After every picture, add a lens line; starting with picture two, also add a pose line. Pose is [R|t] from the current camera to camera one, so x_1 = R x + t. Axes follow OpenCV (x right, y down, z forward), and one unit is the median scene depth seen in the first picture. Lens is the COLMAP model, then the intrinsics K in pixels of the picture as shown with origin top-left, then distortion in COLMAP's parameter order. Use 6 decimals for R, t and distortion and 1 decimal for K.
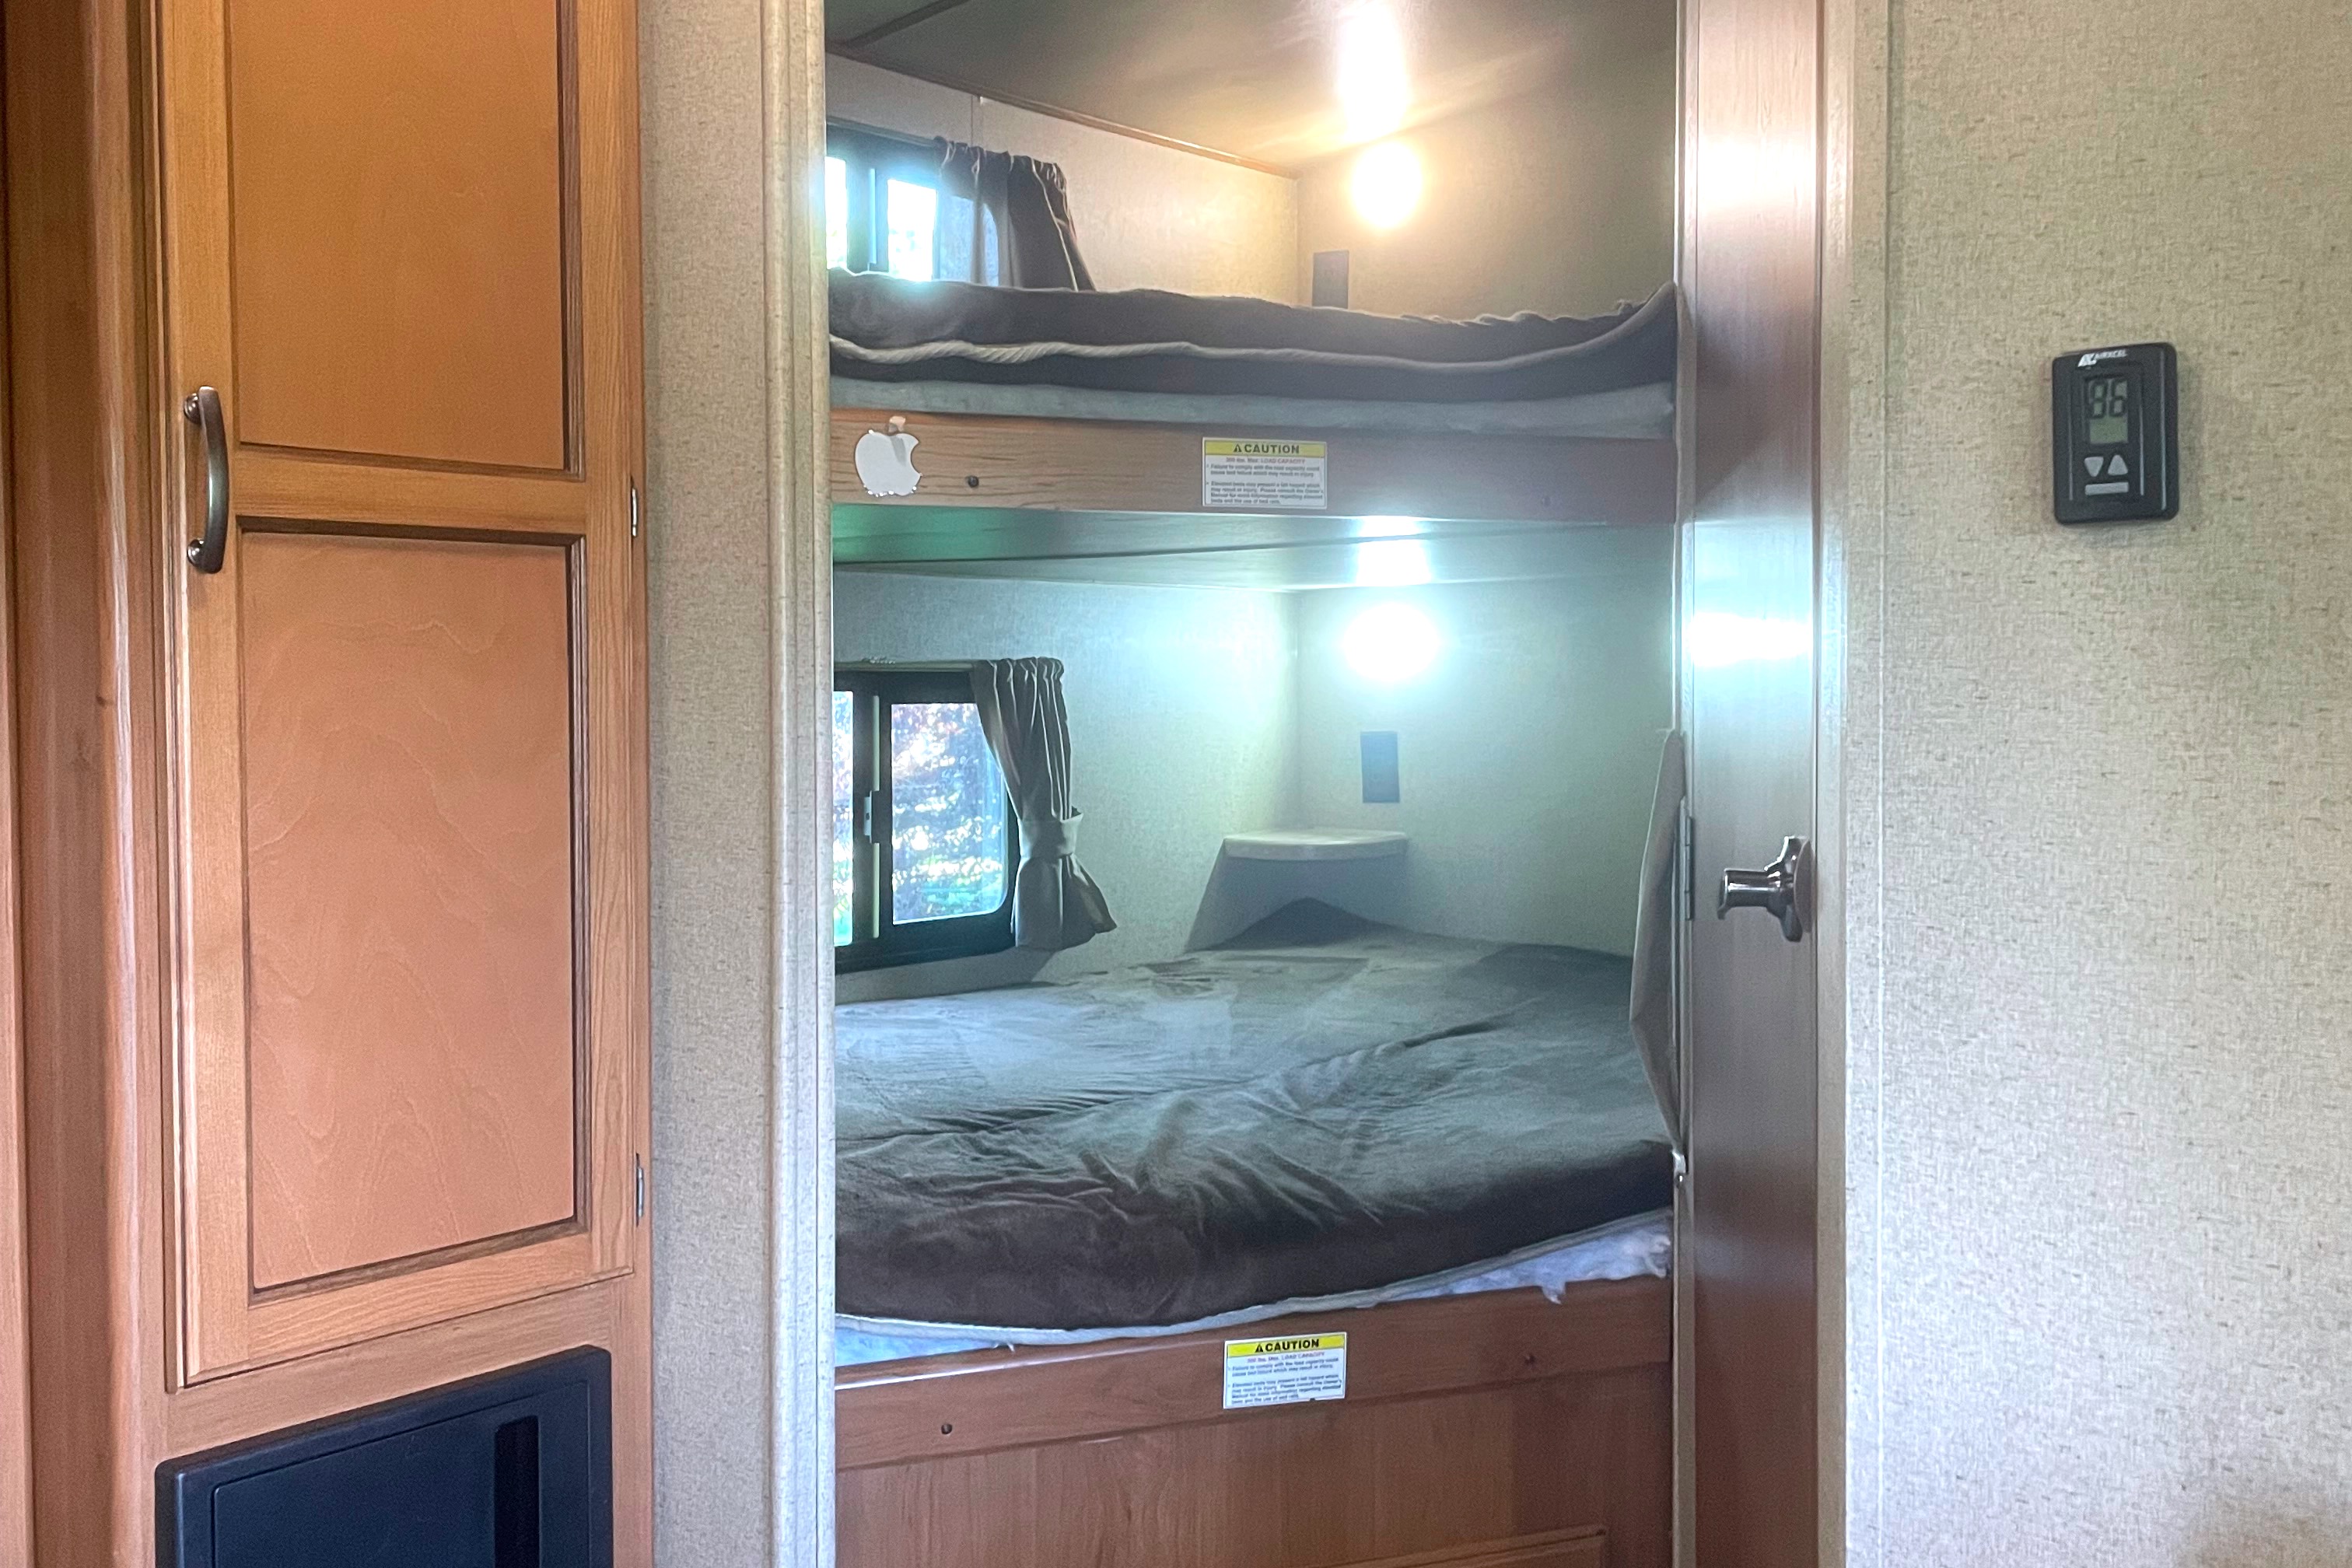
lens RADIAL K [[2436.4, 0, 1176.0], [0, 2436.4, 784.0], [0, 0, 1]] dist [0.120825, 0.000808]
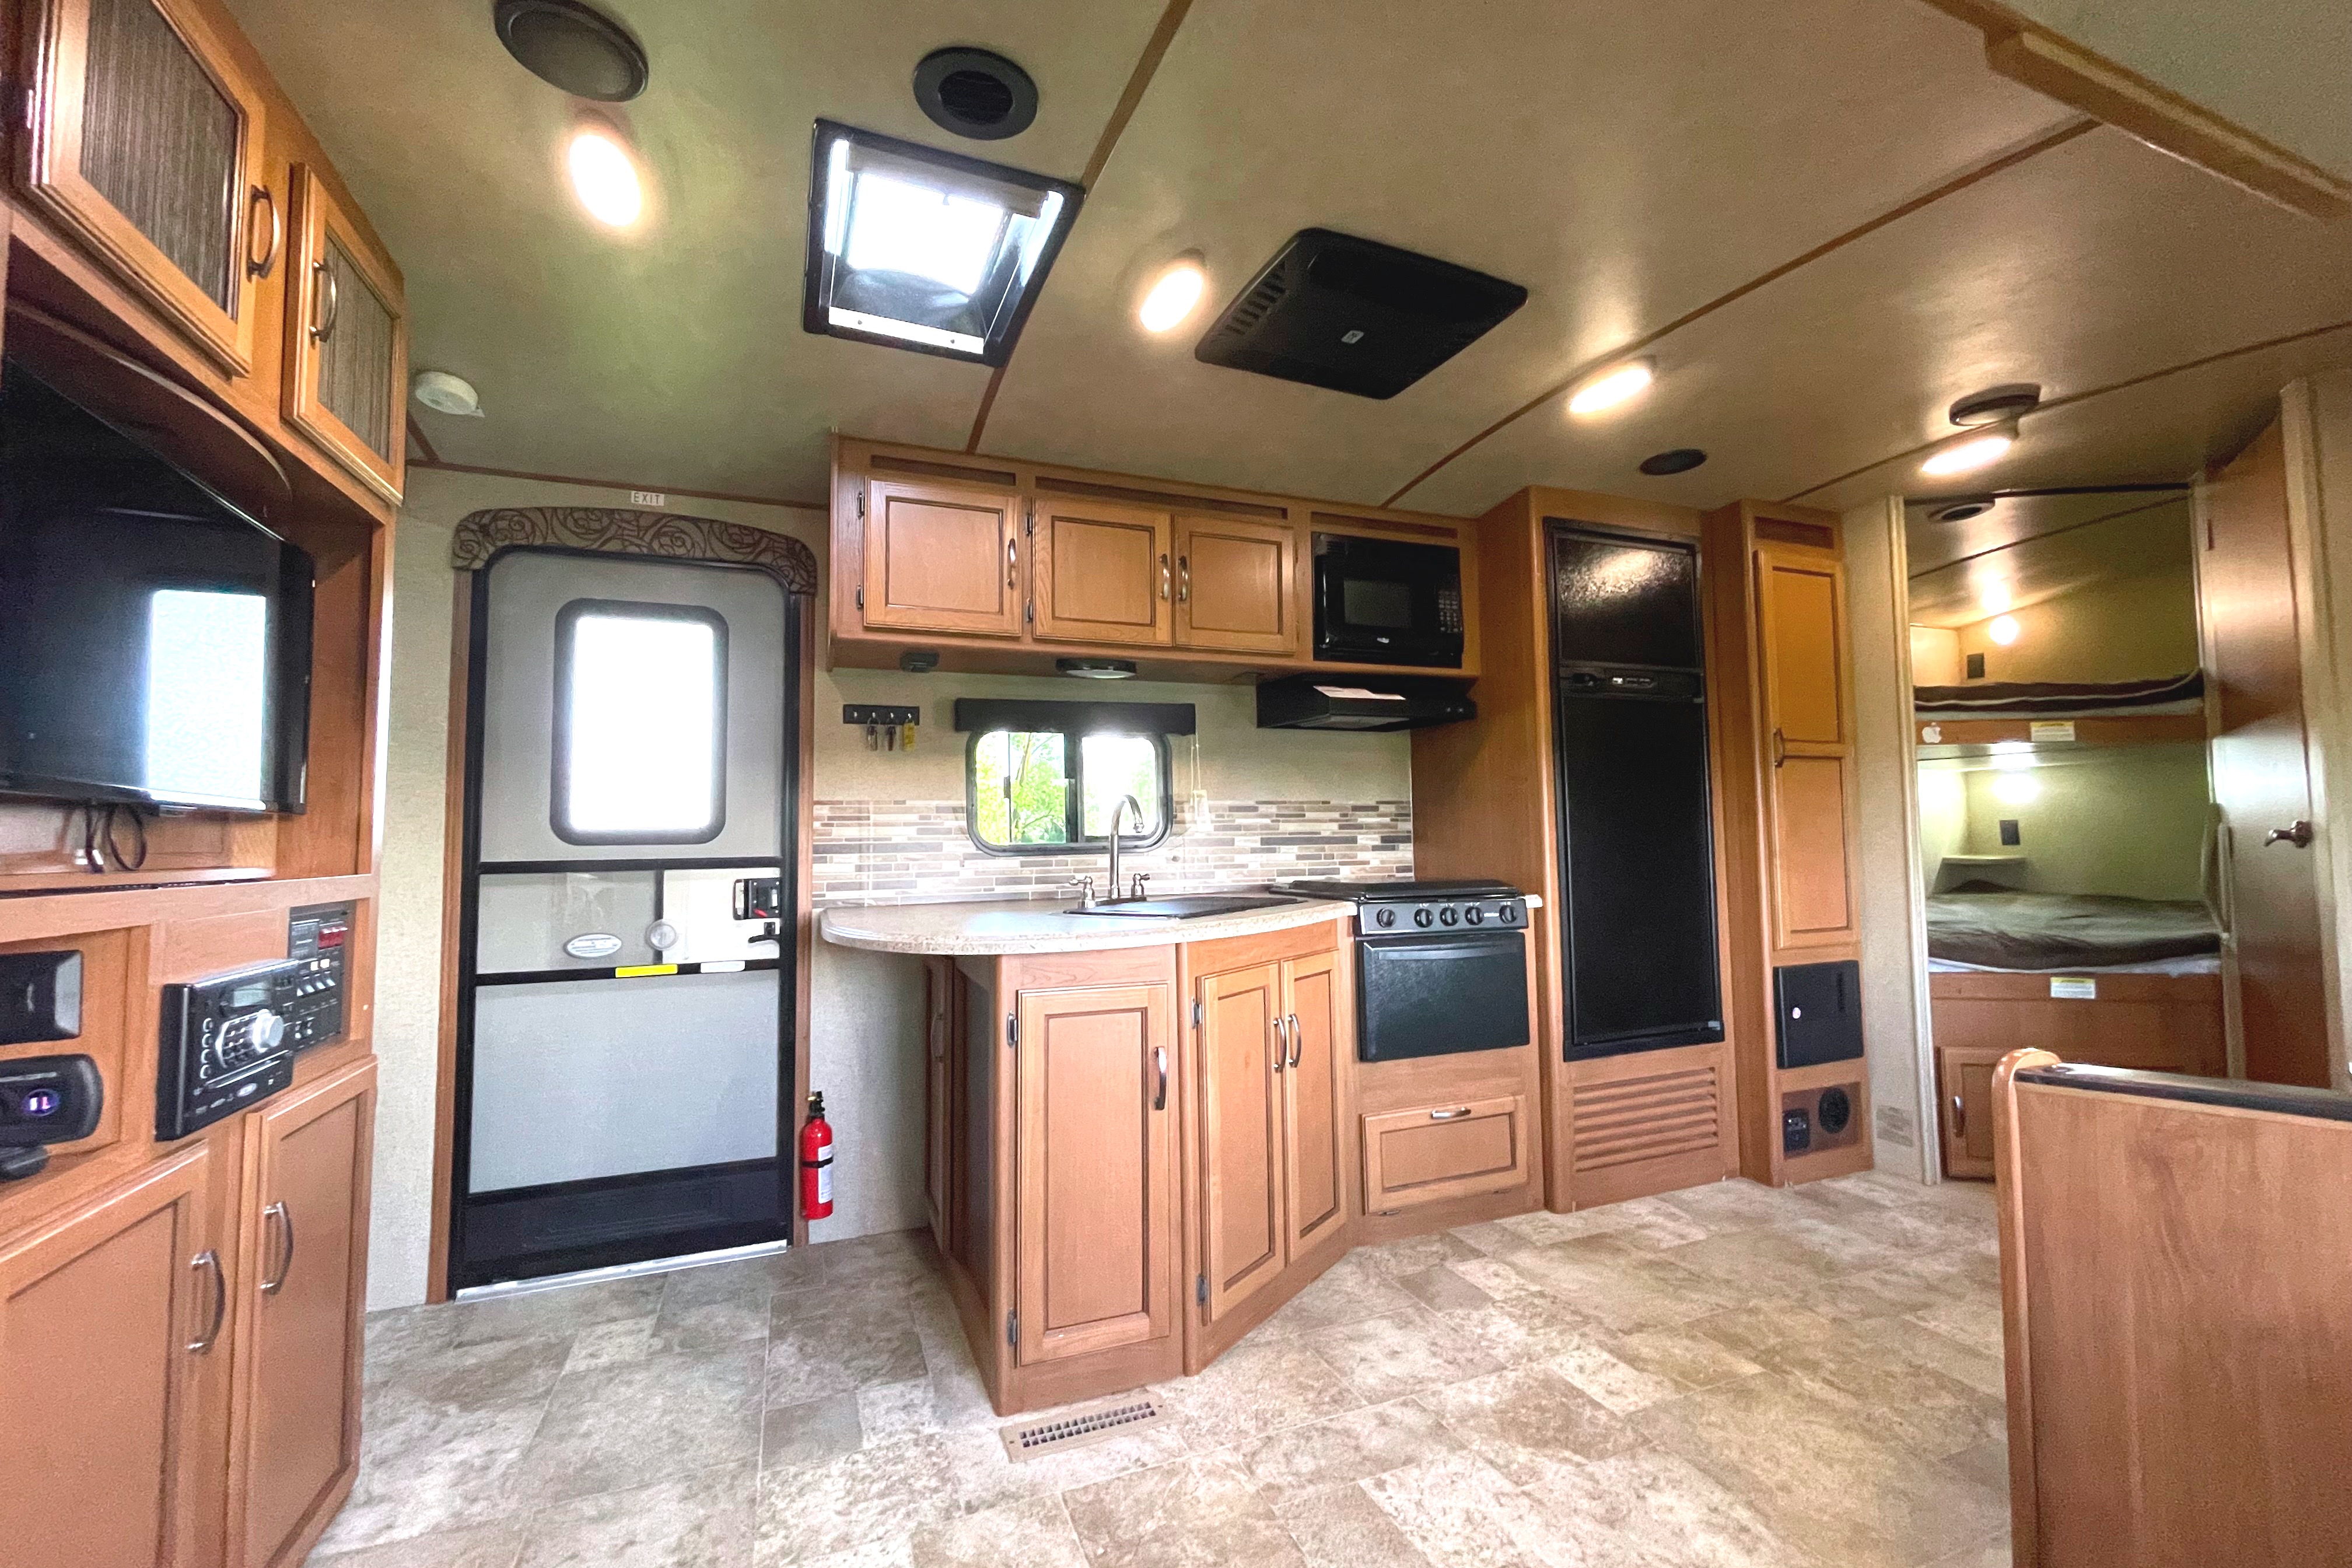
lens RADIAL K [[957.0, 0, 1176.0], [0, 957.0, 784.0], [0, 0, 1]] dist [0.003966, -0.000244]
pose [[0.867703, -0.030071, -0.496172, -0.383069], [-0.014518, 0.996210, -0.085765, 0.088474], [0.496870, 0.081622, 0.863978, -0.847289]]
